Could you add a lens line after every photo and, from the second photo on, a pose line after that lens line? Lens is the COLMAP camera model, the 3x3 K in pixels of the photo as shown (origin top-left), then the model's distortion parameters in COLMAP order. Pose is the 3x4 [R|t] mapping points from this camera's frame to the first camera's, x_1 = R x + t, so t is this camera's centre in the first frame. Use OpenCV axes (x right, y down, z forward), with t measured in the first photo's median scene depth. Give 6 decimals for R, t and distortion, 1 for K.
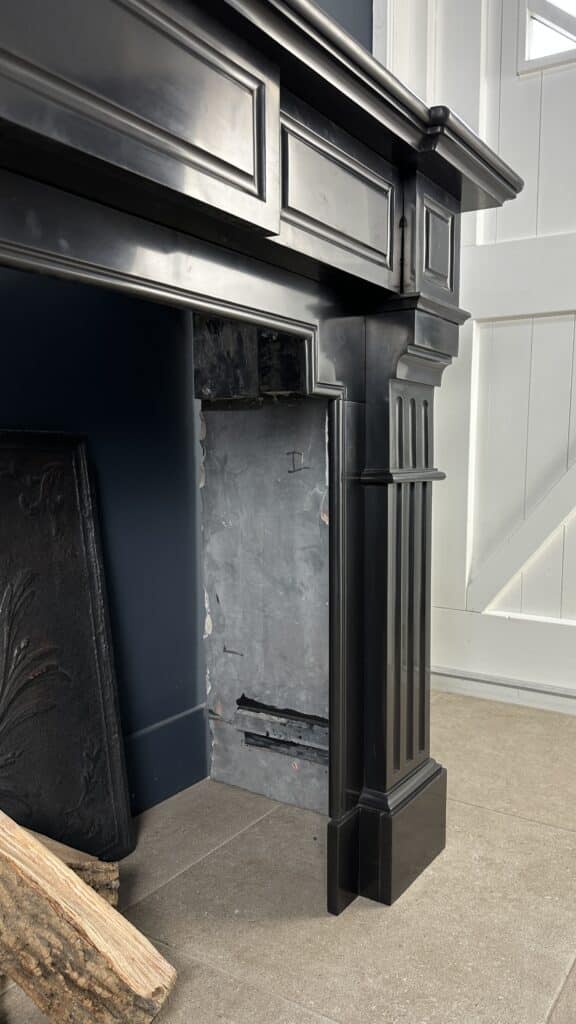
lens RADIAL K [[748.9, 0, 367.5], [0, 748.9, 525.9], [0, 0, 1]] dist [-0.010431, -0.008698]
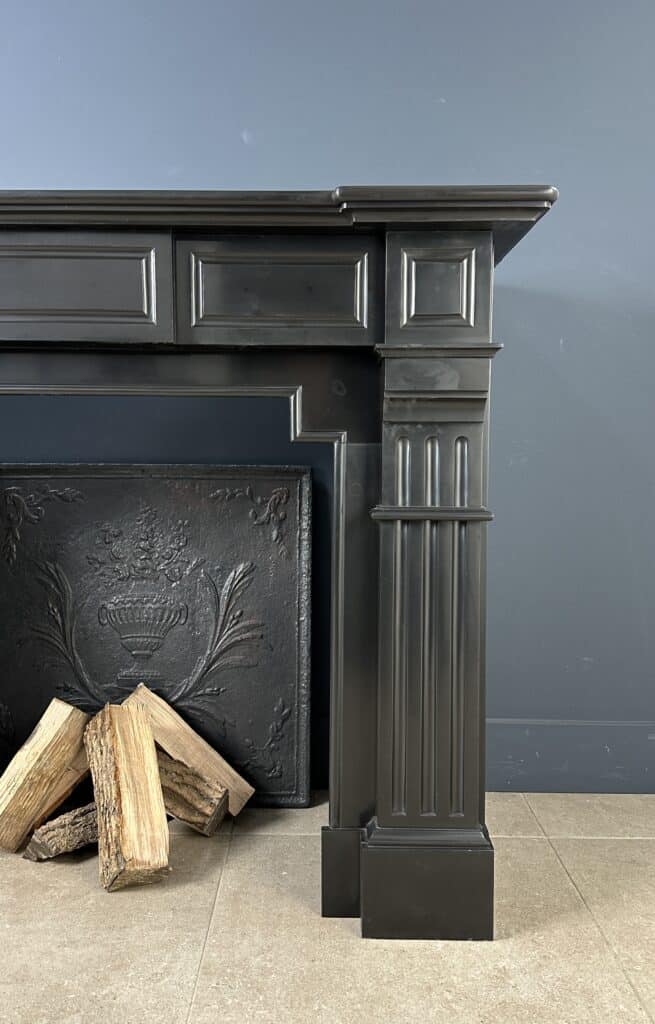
lens RADIAL K [[809.5, 0, 324.0], [0, 809.5, 492.6], [0, 0, 1]] dist [0.120822, -0.193796]
pose [[0.486098, 0.039424, -0.873014, 0.873440], [-0.084364, 0.996433, -0.001977, -0.076589], [0.869822, 0.074612, 0.487690, 0.336446]]
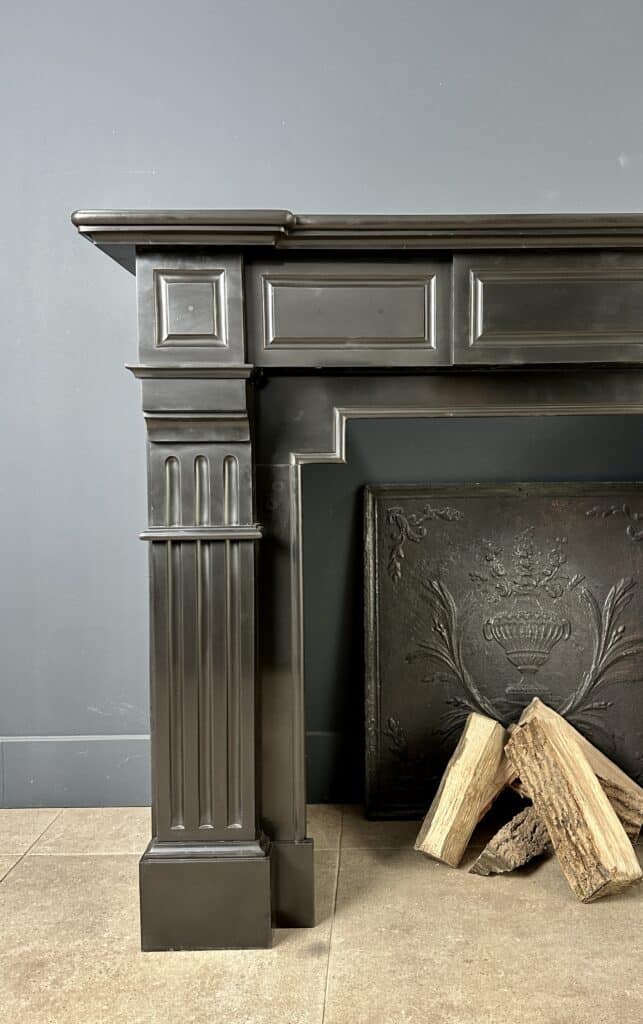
lens RADIAL K [[791.1, 0, 390.3], [0, 791.1, 507.9], [0, 0, 1]] dist [0.077116, -0.136737]
pose [[0.504335, 0.032461, -0.862898, 0.575603], [-0.071417, 0.997438, -0.004218, -0.034864], [0.860550, 0.063753, 0.505361, -0.158400]]
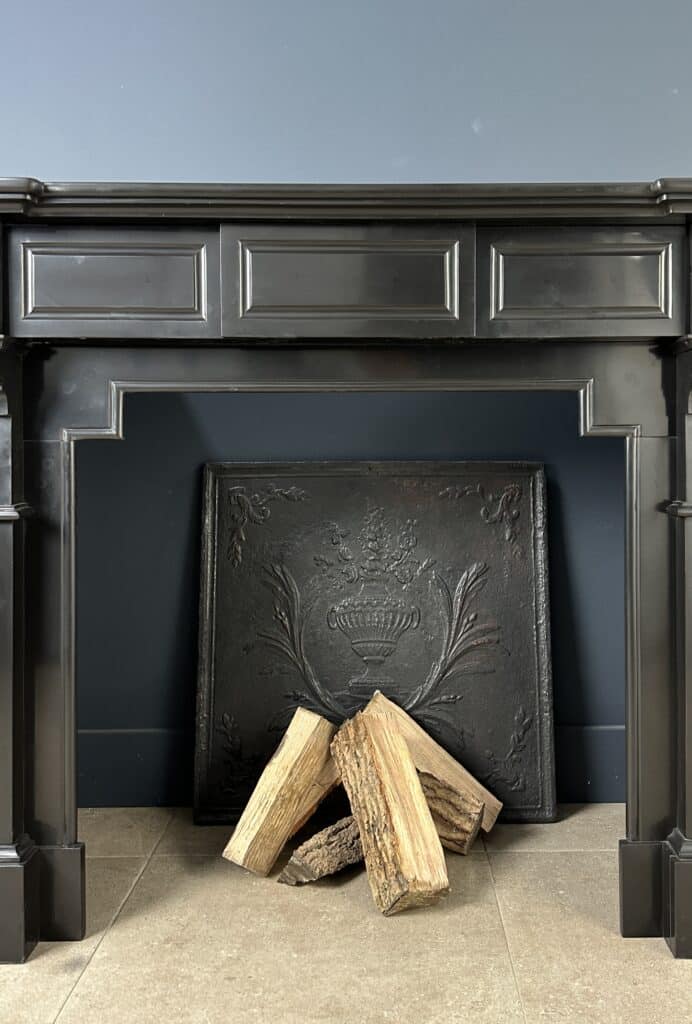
lens RADIAL K [[838.6, 0, 406.8], [0, 838.6, 450.1], [0, 0, 1]] dist [0.101494, -0.162519]
pose [[0.503454, -0.006589, -0.863997, 0.734290], [-0.075670, 0.995792, -0.051688, -0.052513], [0.860702, 0.091401, 0.500837, 0.090390]]
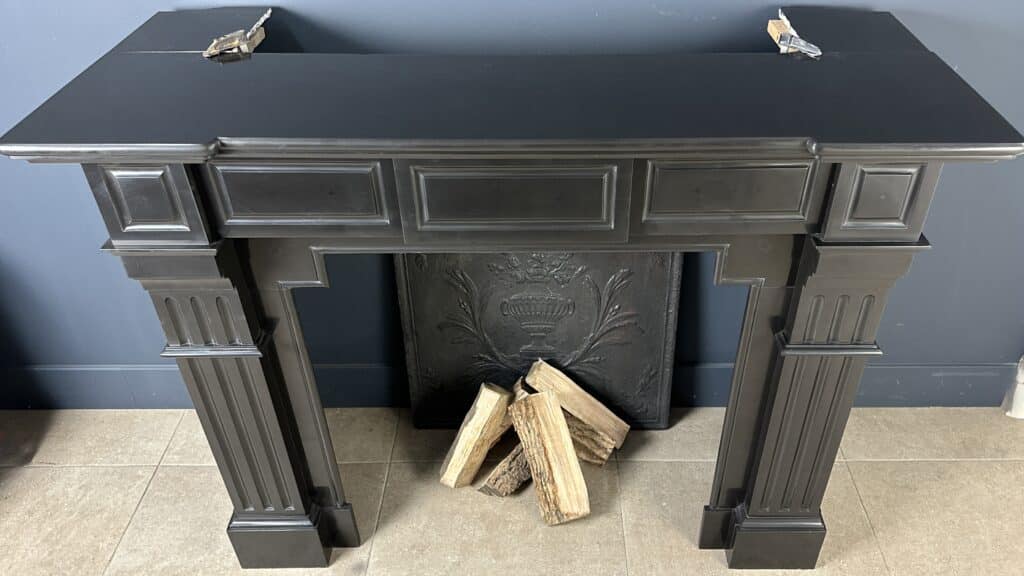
lens RADIAL K [[763.9, 0, 545.0], [0, 763.9, 313.9], [0, 0, 1]] dist [0.149621, -0.388362]
pose [[0.487182, 0.527877, -0.695701, 0.621683], [-0.071209, 0.817994, 0.570802, -0.742484], [0.870393, -0.228544, 0.436101, 0.083383]]
